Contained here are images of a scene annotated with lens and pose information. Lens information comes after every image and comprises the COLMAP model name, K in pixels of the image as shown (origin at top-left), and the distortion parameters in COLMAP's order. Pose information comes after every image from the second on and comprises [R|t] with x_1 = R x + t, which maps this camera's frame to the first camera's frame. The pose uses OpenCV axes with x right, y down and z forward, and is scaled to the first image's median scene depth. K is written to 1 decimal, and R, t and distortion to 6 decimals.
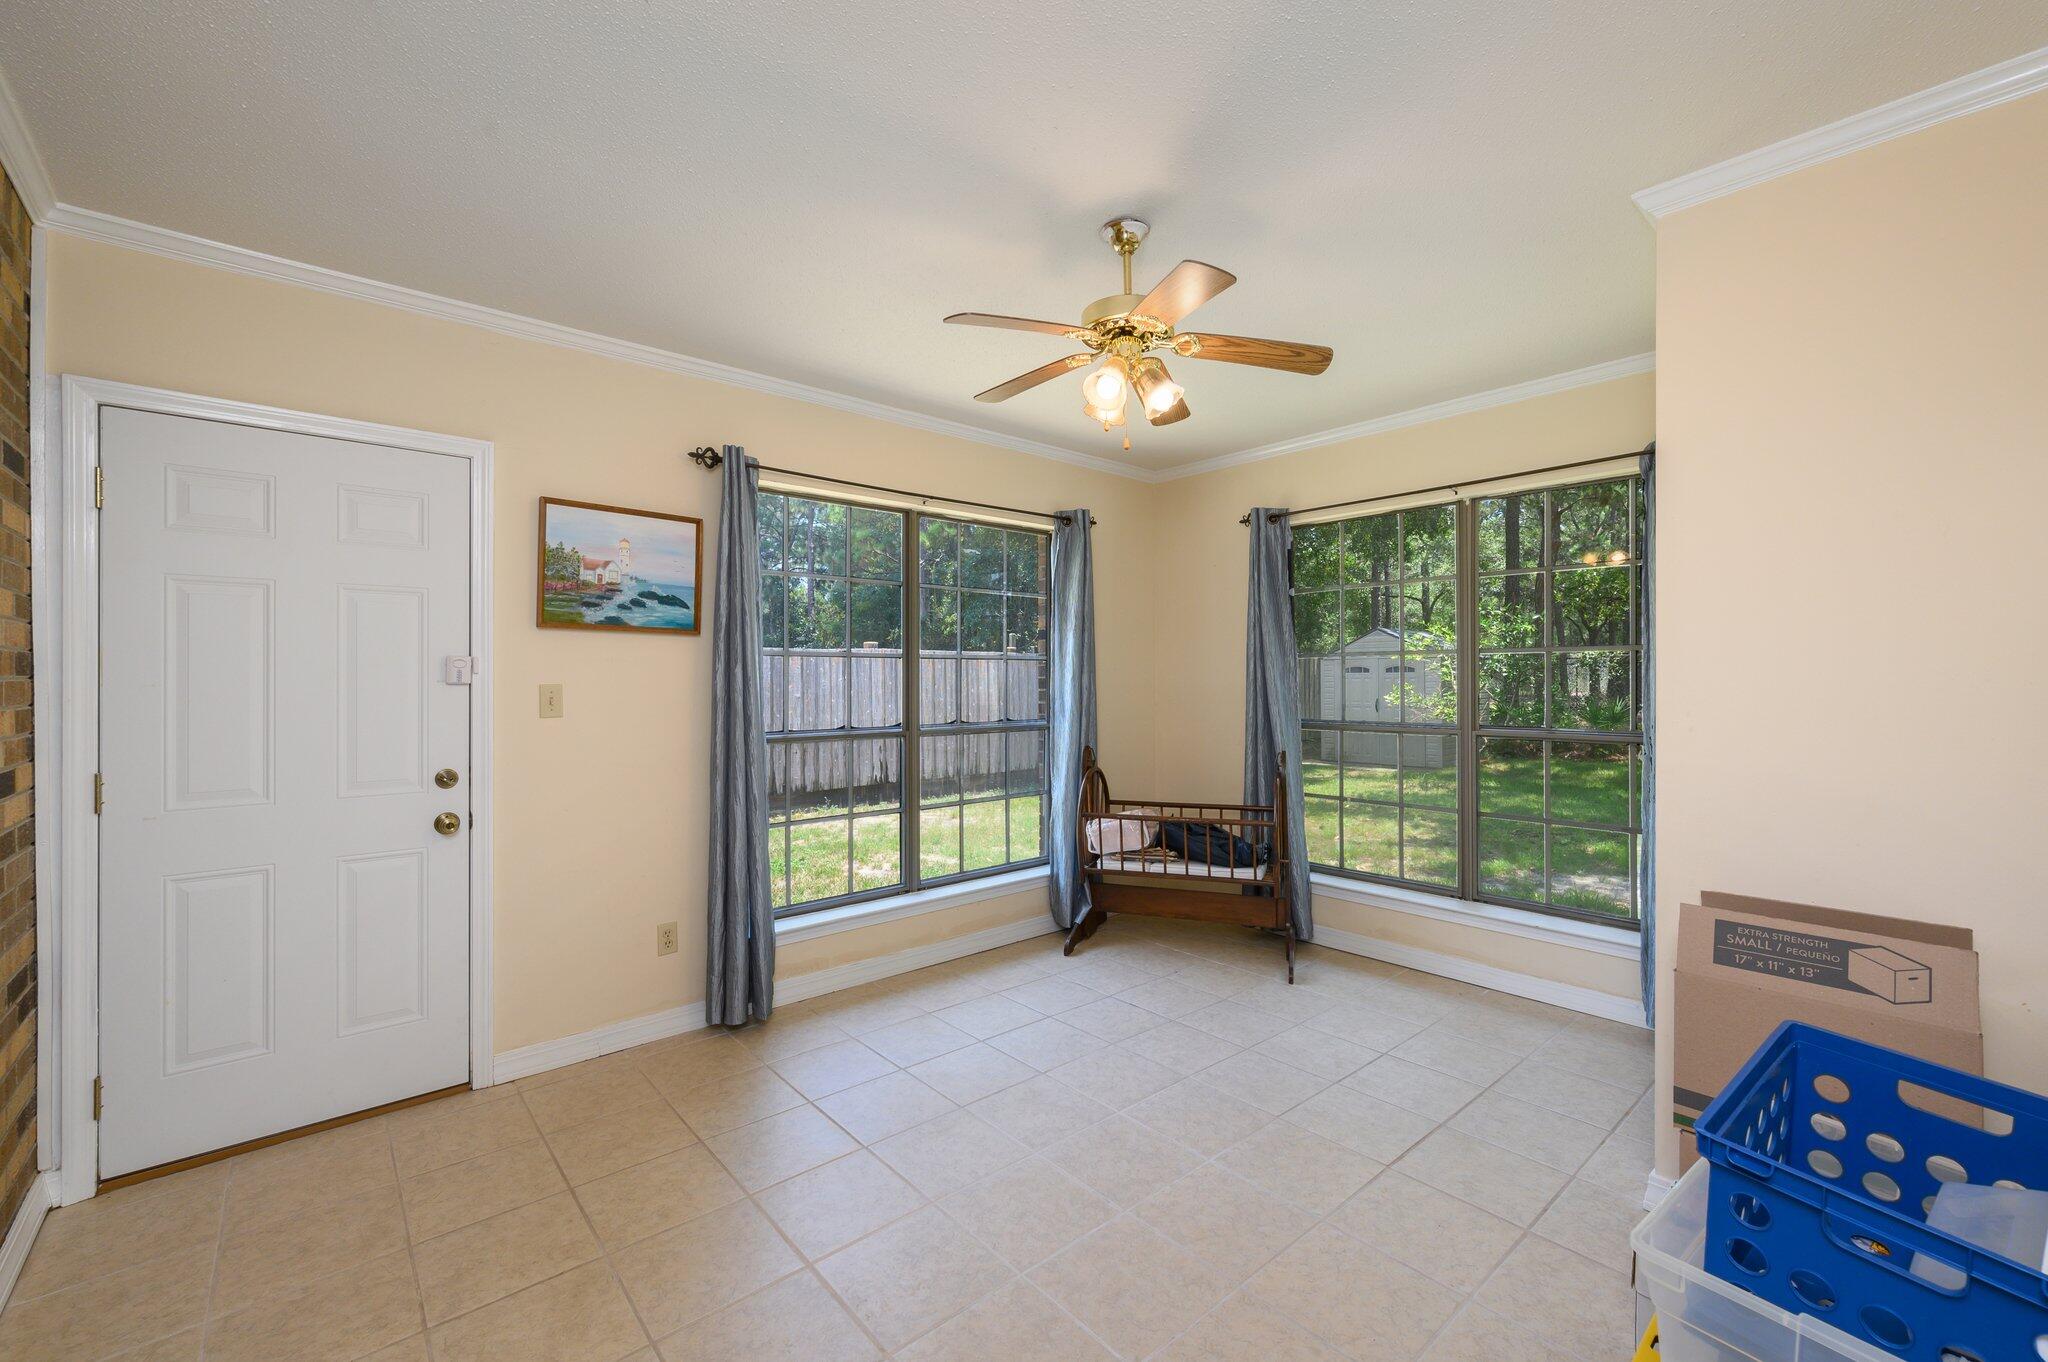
lens RADIAL K [[808.2, 0, 1014.8], [0, 808.2, 676.7], [0, 0, 1]] dist [-0.000276, -0.000041]
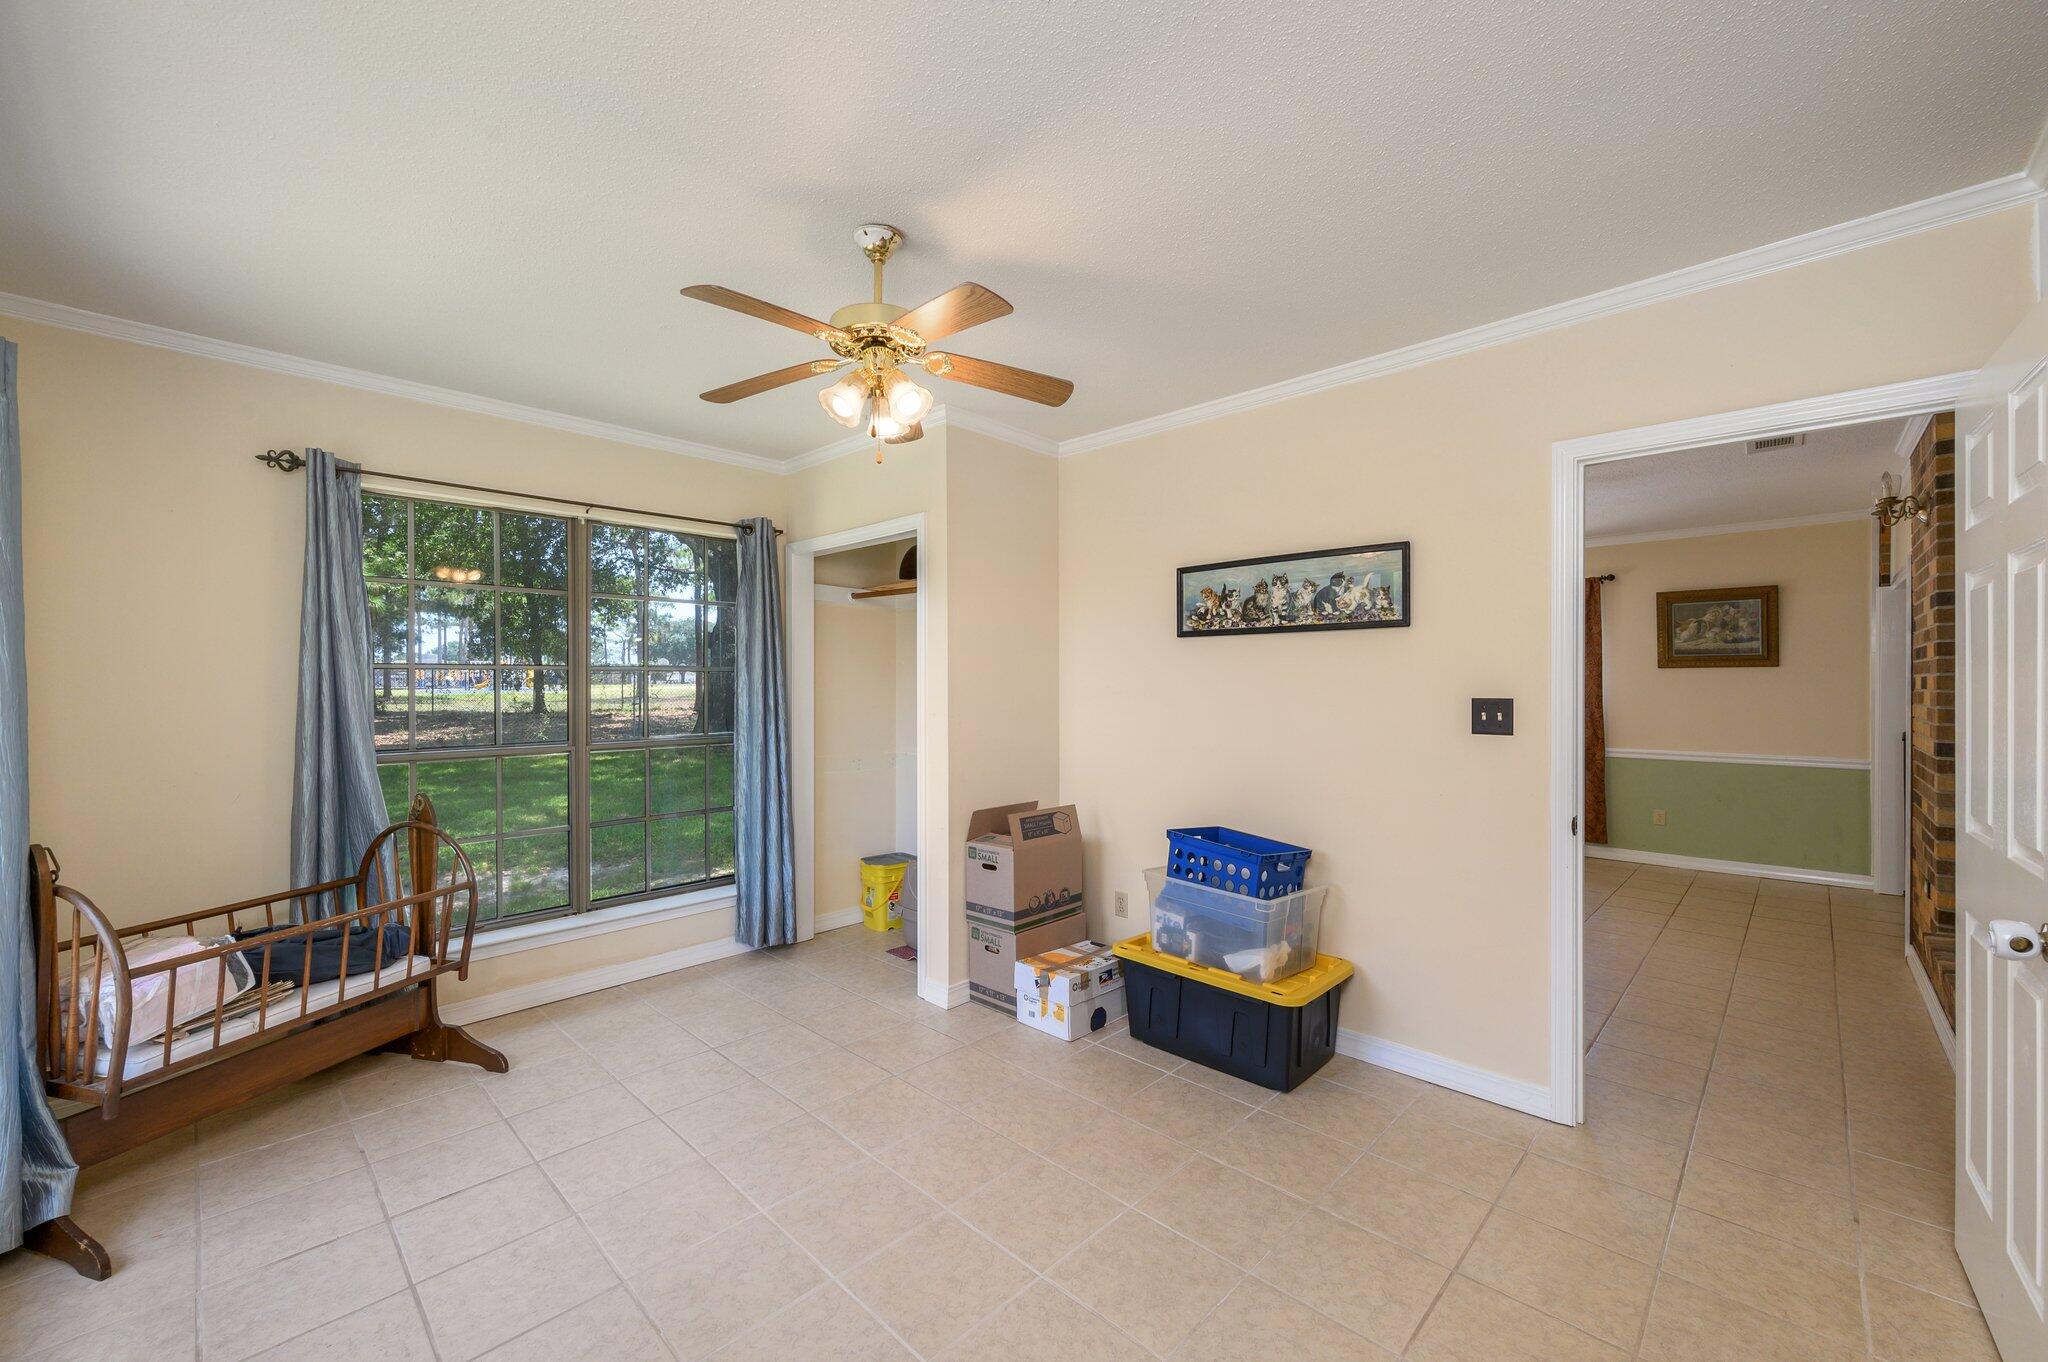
lens RADIAL K [[808.2, 0, 1019.2], [0, 808.2, 685.9], [0, 0, 1]] dist [-0.000276, -0.000041]
pose [[-0.068613, -0.007534, 0.997615, -0.486716], [0.001794, 0.999969, 0.007675, -0.015901], [-0.997642, 0.002317, -0.068598, 0.517505]]
